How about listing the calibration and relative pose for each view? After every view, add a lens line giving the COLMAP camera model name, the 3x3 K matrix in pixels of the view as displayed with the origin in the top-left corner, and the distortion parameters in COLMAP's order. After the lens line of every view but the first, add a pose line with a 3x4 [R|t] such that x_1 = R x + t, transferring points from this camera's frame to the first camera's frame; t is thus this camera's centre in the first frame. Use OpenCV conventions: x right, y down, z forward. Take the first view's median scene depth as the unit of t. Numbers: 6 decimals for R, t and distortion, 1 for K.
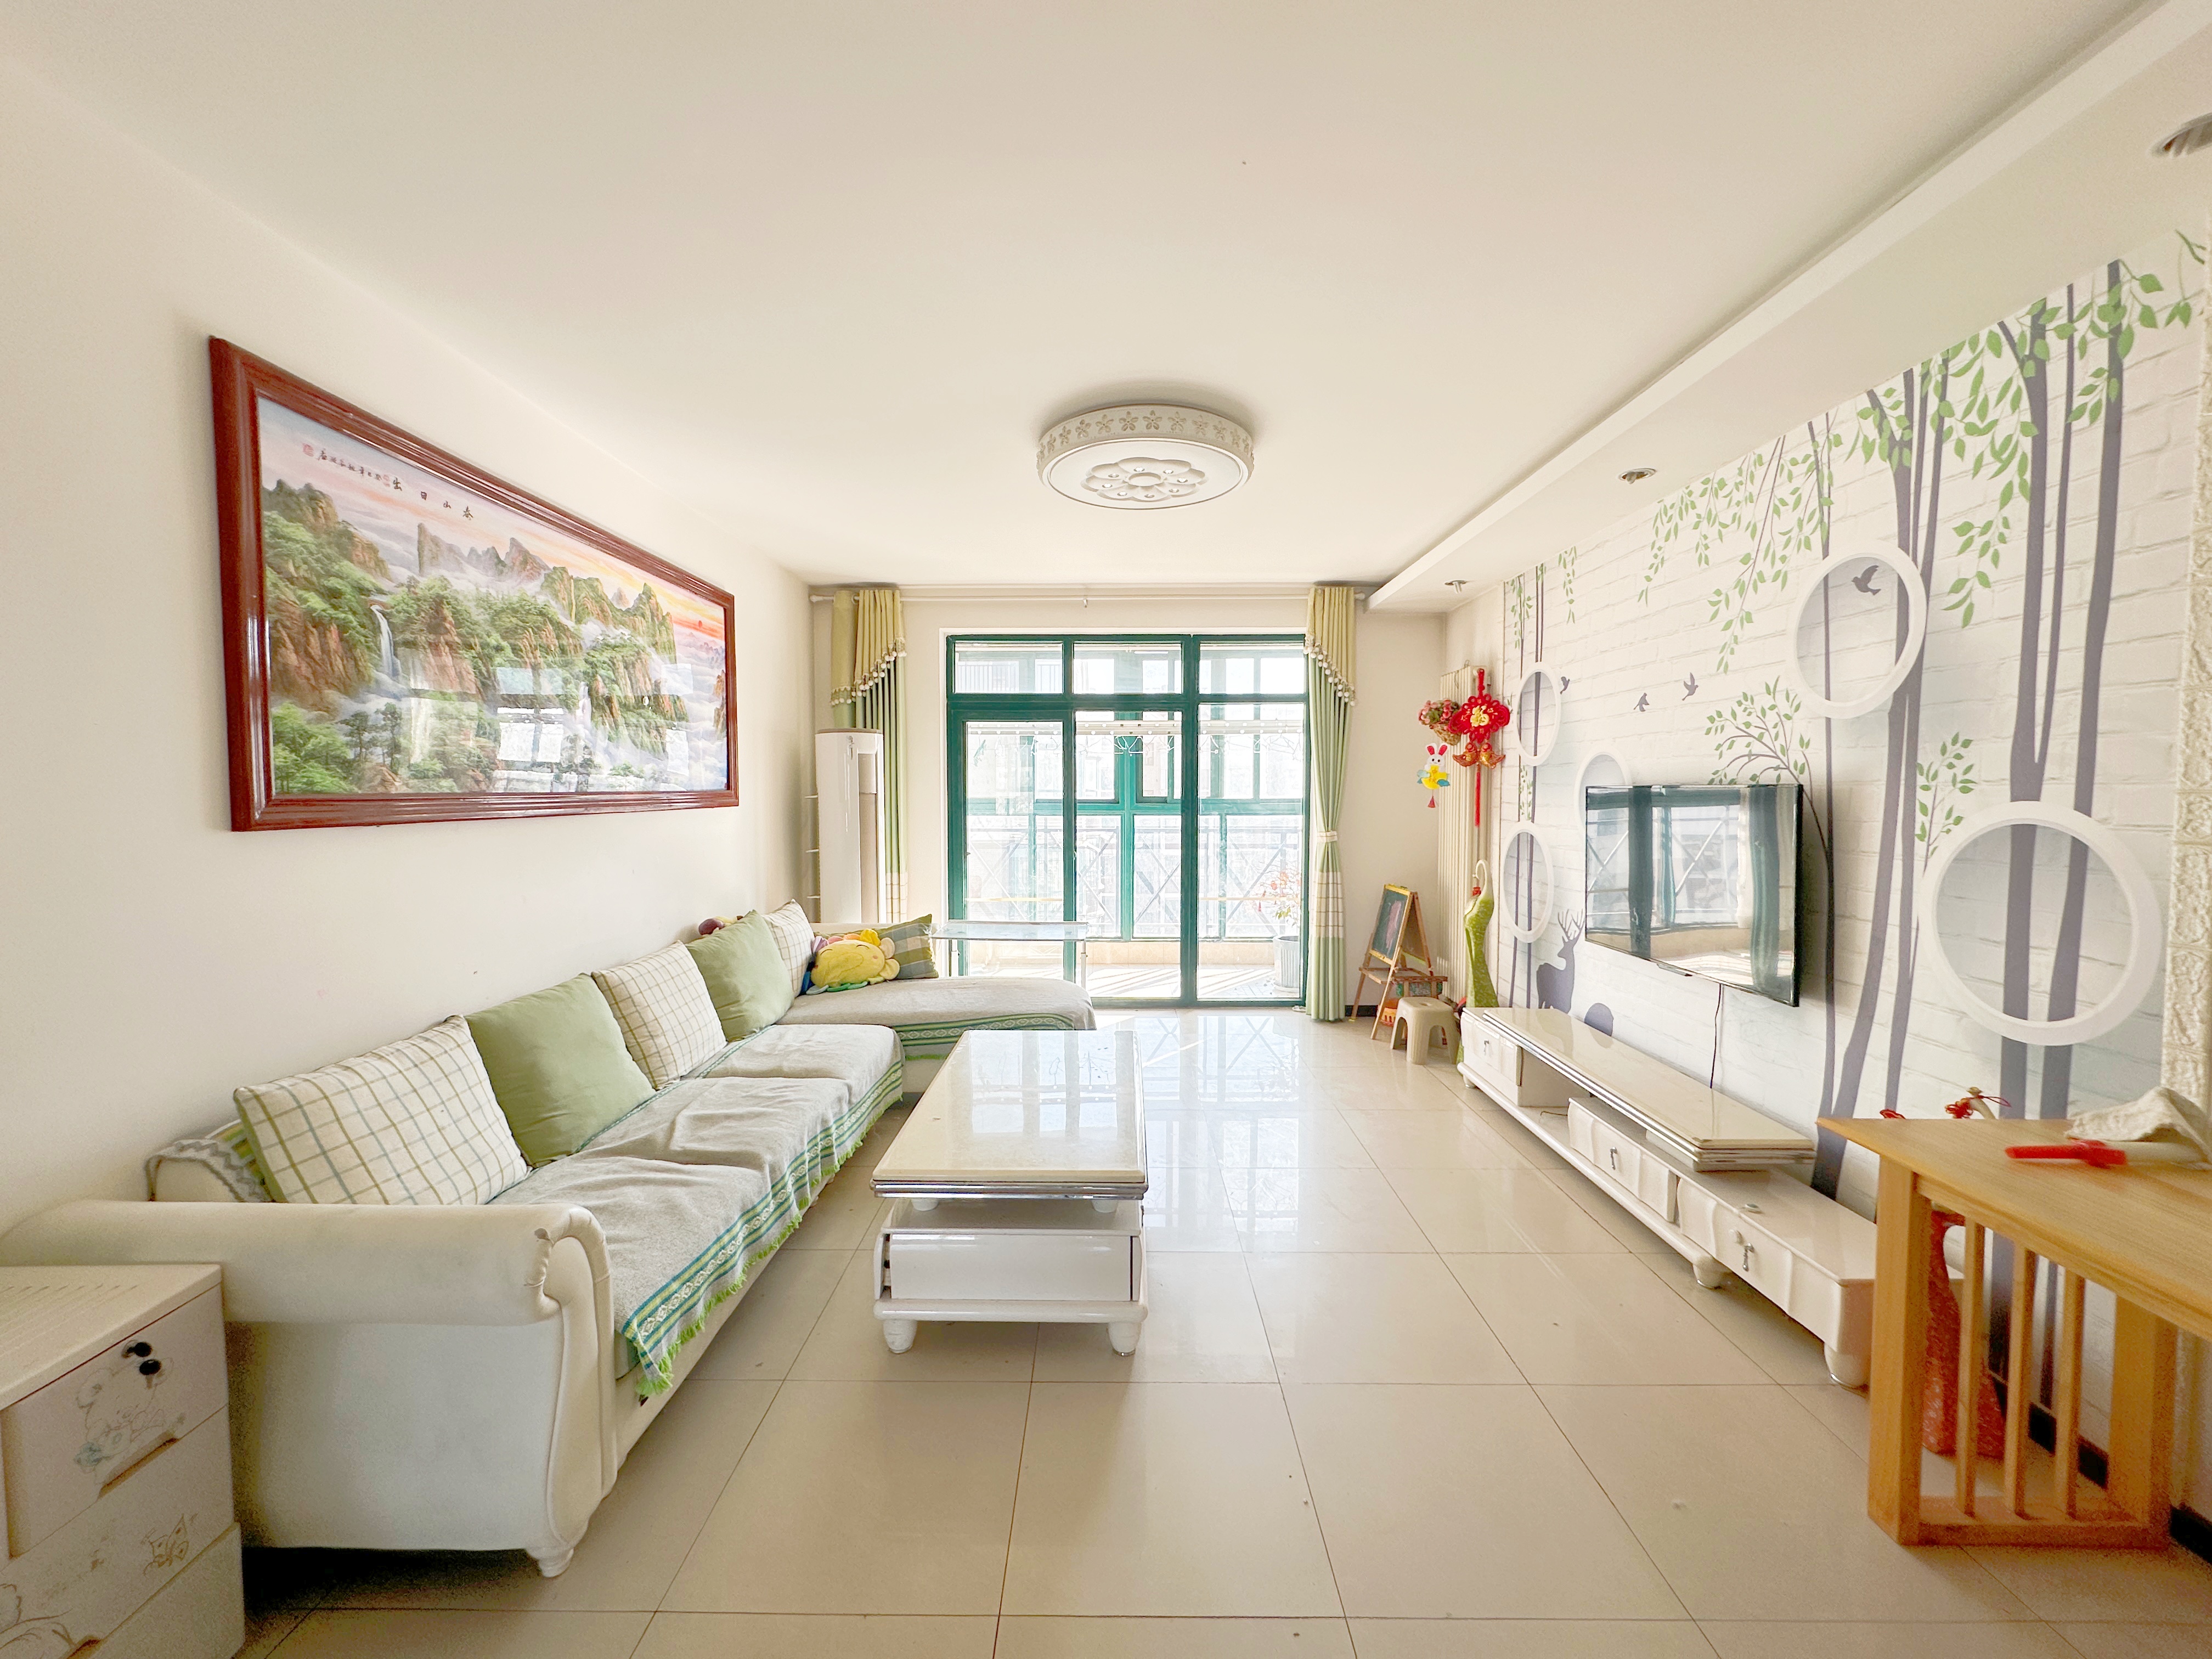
lens RADIAL K [[873.9, 0, 1110.6], [0, 873.9, 827.9], [0, 0, 1]] dist [-0.002673, -0.000092]
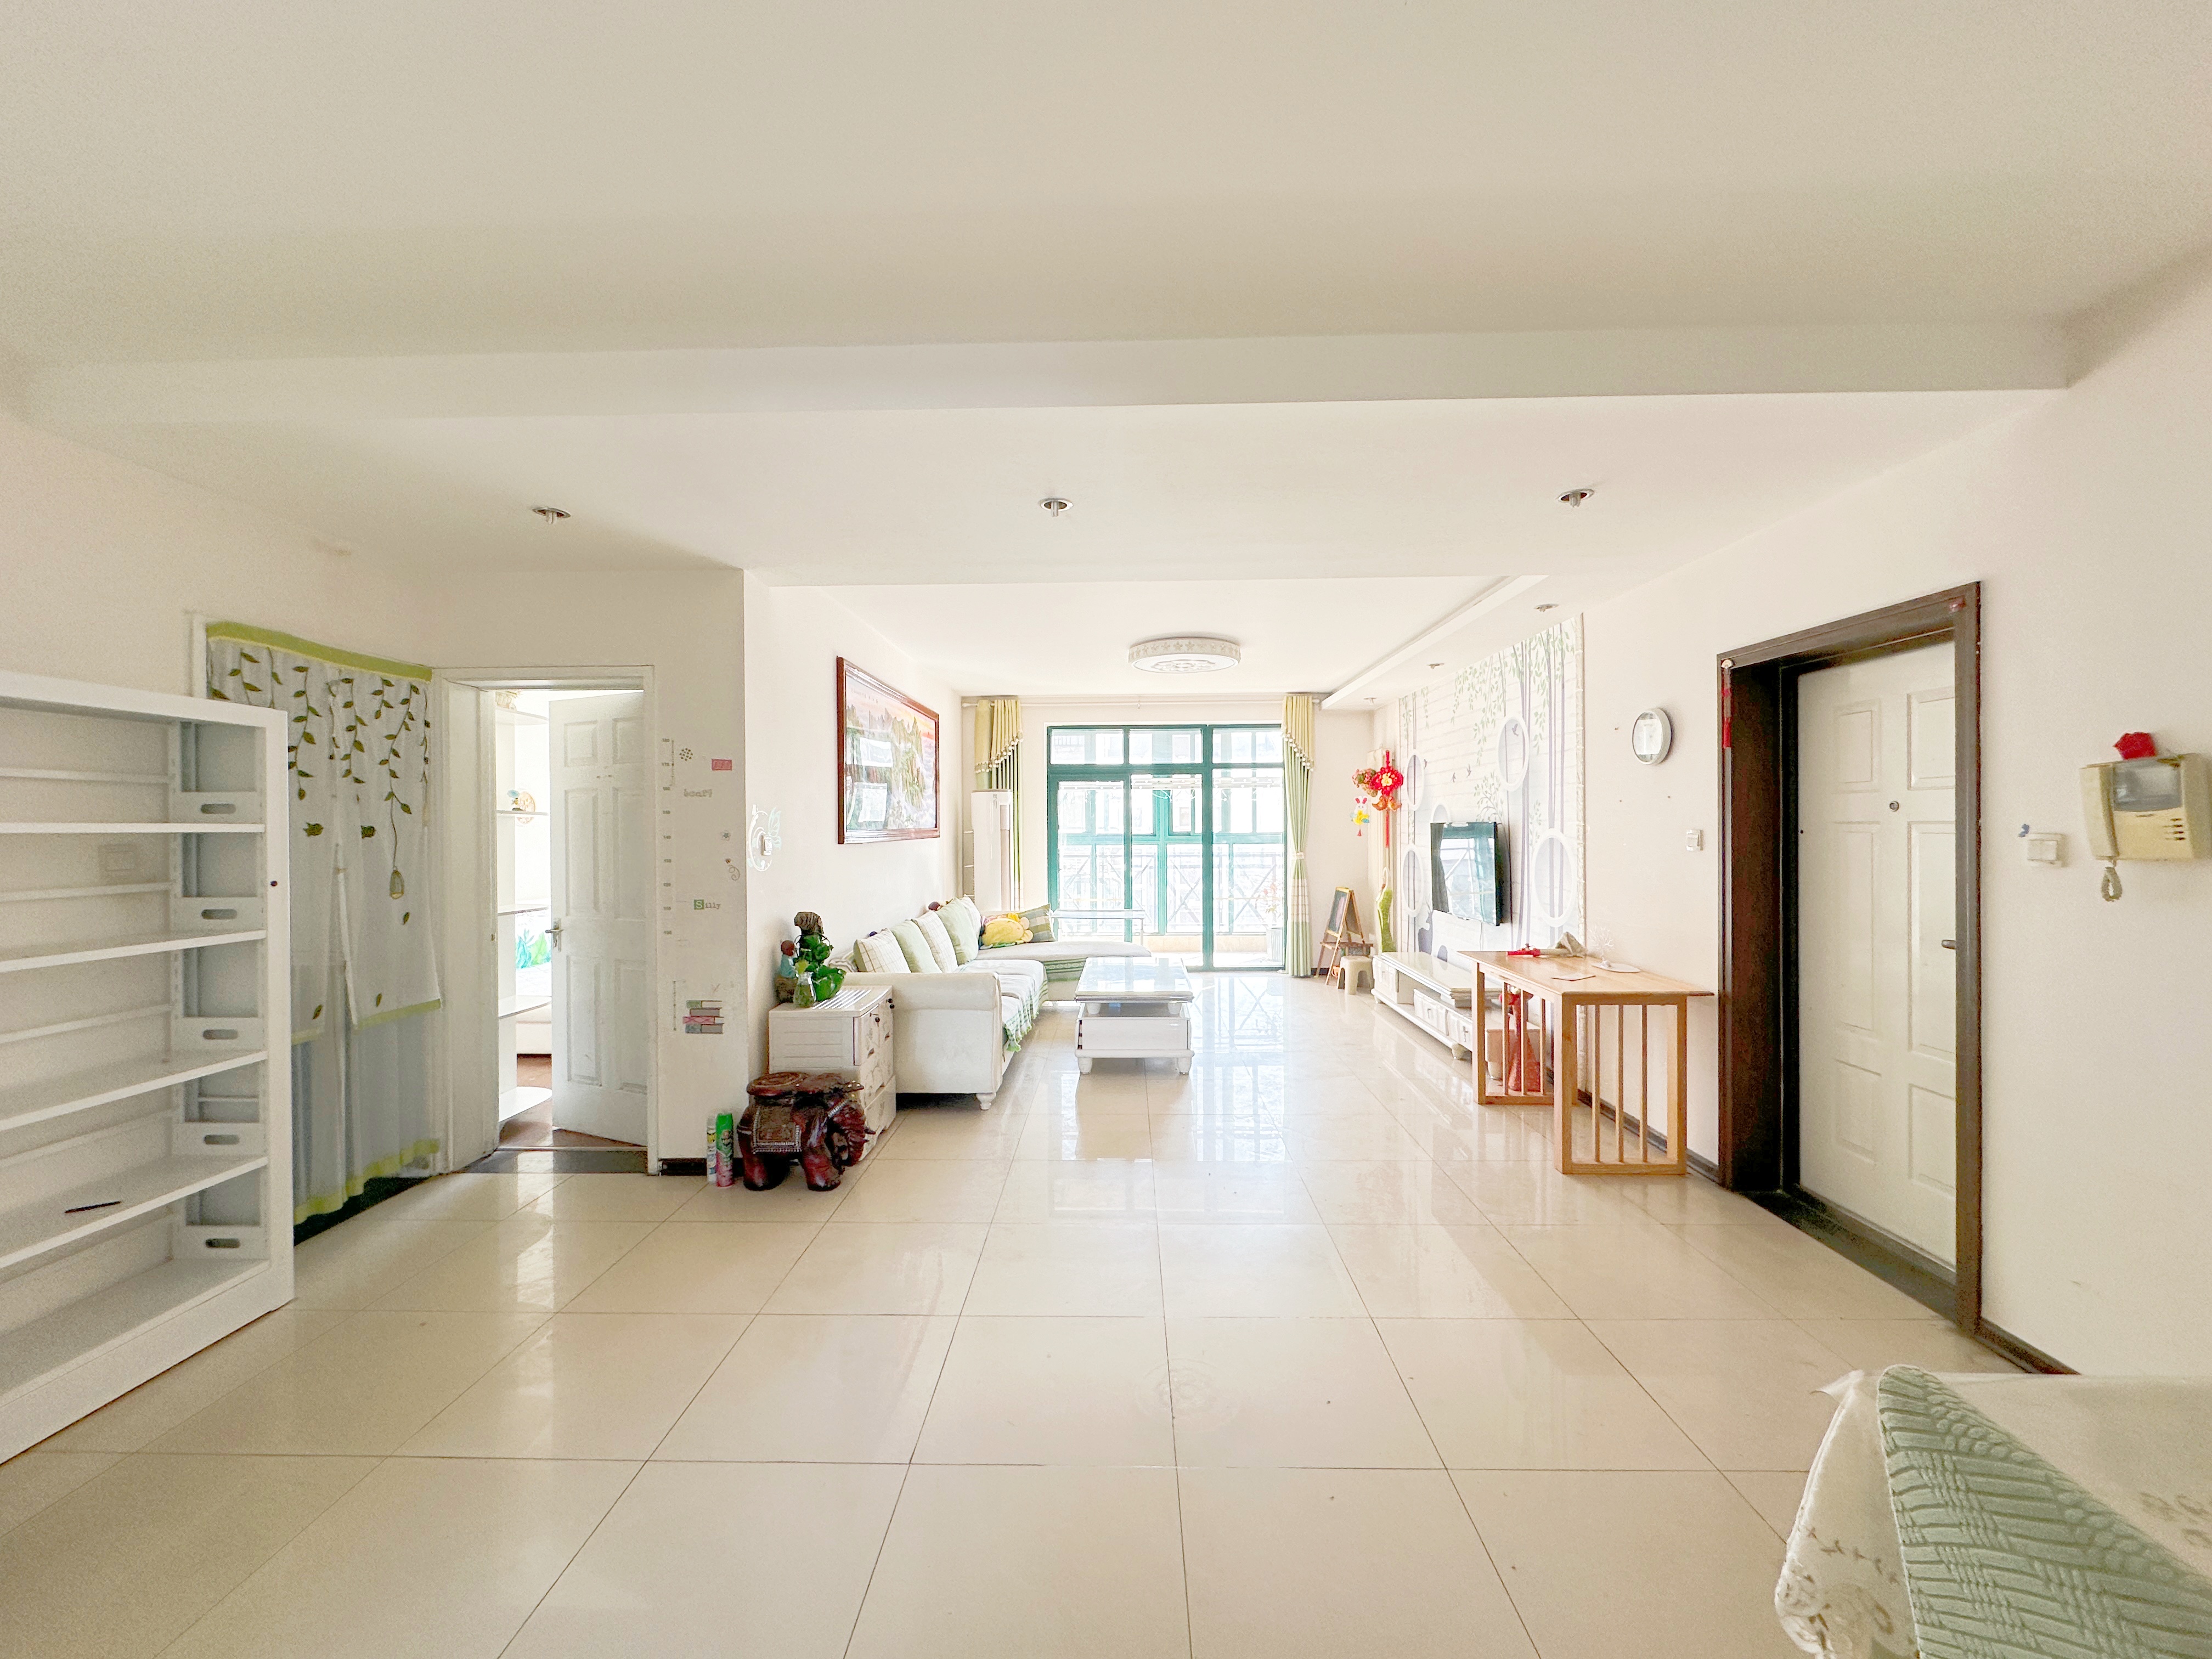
lens RADIAL K [[873.9, 0, 1108.7], [0, 873.9, 830.6], [0, 0, 1]] dist [-0.002673, -0.000092]
pose [[0.999851, -0.006009, -0.016174, -0.062942], [0.005350, 0.999167, -0.040457, 0.027186], [0.016404, 0.040365, 0.999050, -0.579733]]
